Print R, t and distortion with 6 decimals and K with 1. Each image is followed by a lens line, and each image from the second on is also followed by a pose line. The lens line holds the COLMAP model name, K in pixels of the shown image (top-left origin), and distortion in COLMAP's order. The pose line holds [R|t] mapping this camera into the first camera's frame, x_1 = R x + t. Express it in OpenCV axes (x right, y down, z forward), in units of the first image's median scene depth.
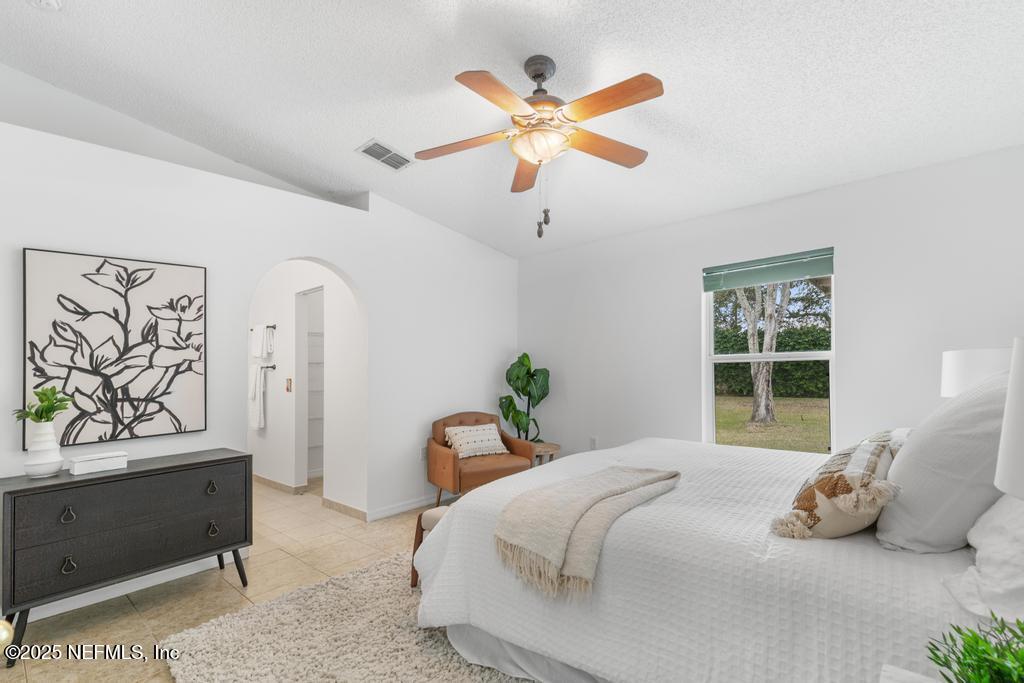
lens RADIAL K [[475.9, 0, 516.9], [0, 475.9, 355.7], [0, 0, 1]] dist [0.002885, 0.000292]
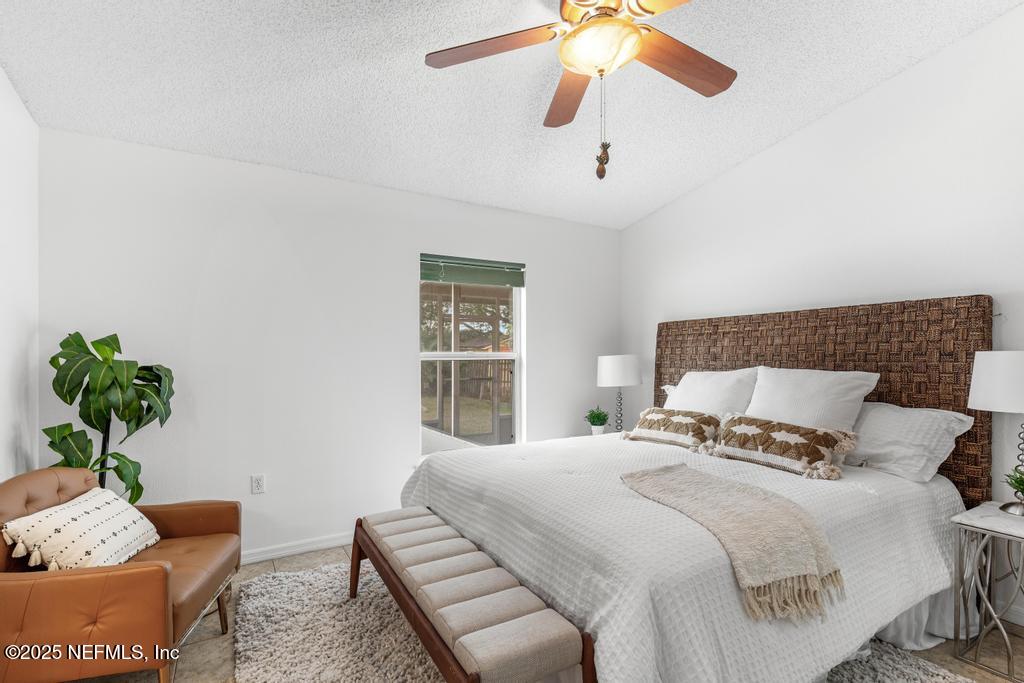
lens RADIAL K [[475.9, 0, 516.9], [0, 475.9, 355.7], [0, 0, 1]] dist [0.002885, 0.000292]
pose [[0.347687, 0.022168, 0.937349, -0.433733], [-0.013571, 0.999735, -0.018609, 0.021648], [-0.937512, -0.006251, 0.347896, 0.570228]]
